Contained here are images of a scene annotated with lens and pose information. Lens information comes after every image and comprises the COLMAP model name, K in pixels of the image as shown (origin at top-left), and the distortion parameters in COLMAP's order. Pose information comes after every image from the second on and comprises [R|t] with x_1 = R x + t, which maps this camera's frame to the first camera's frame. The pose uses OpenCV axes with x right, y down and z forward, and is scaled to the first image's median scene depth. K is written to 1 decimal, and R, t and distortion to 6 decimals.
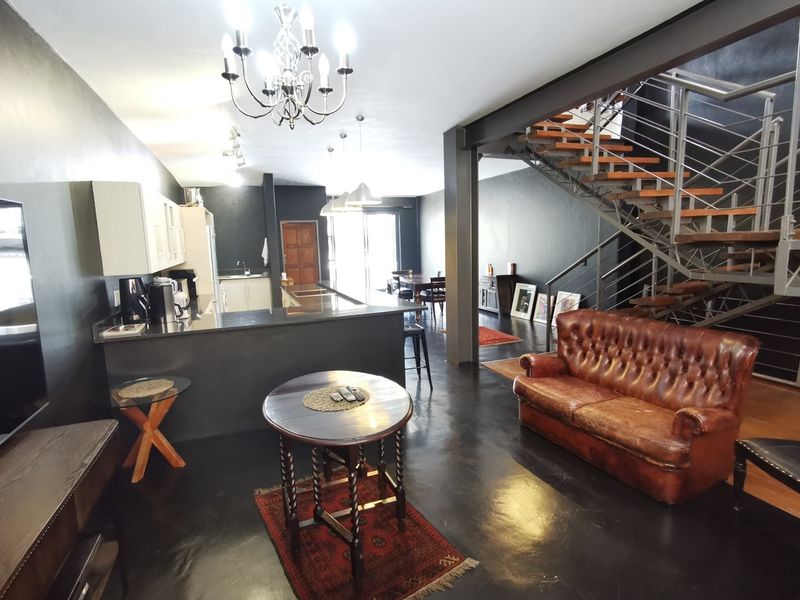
lens RADIAL K [[416.4, 0, 400.0], [0, 416.4, 300.0], [0, 0, 1]] dist [0.001835, 0.000599]
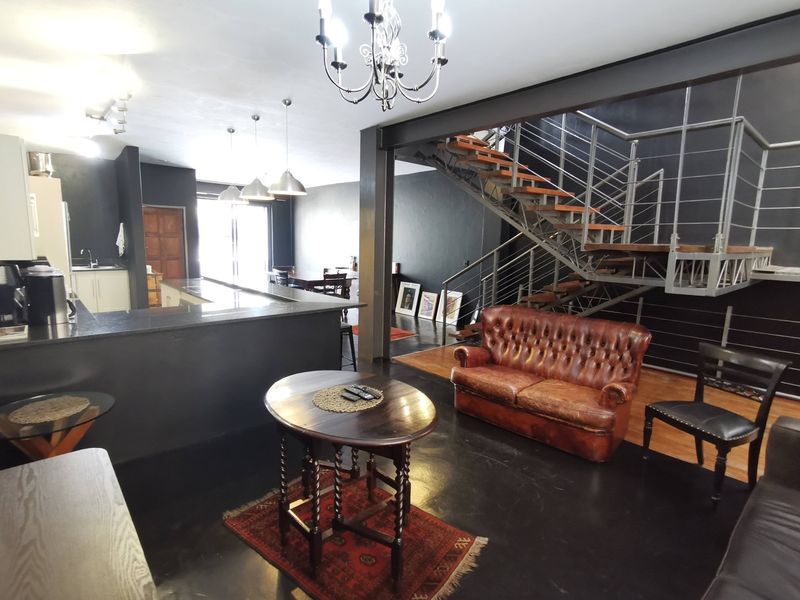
lens RADIAL K [[413.8, 0, 400.0], [0, 413.8, 300.0], [0, 0, 1]] dist [-0.002443, 0.000344]
pose [[0.934202, 0.001467, 0.356741, -0.253503], [-0.002970, 0.999989, 0.003666, 0.005132], [-0.356732, -0.004484, 0.934196, 0.052925]]
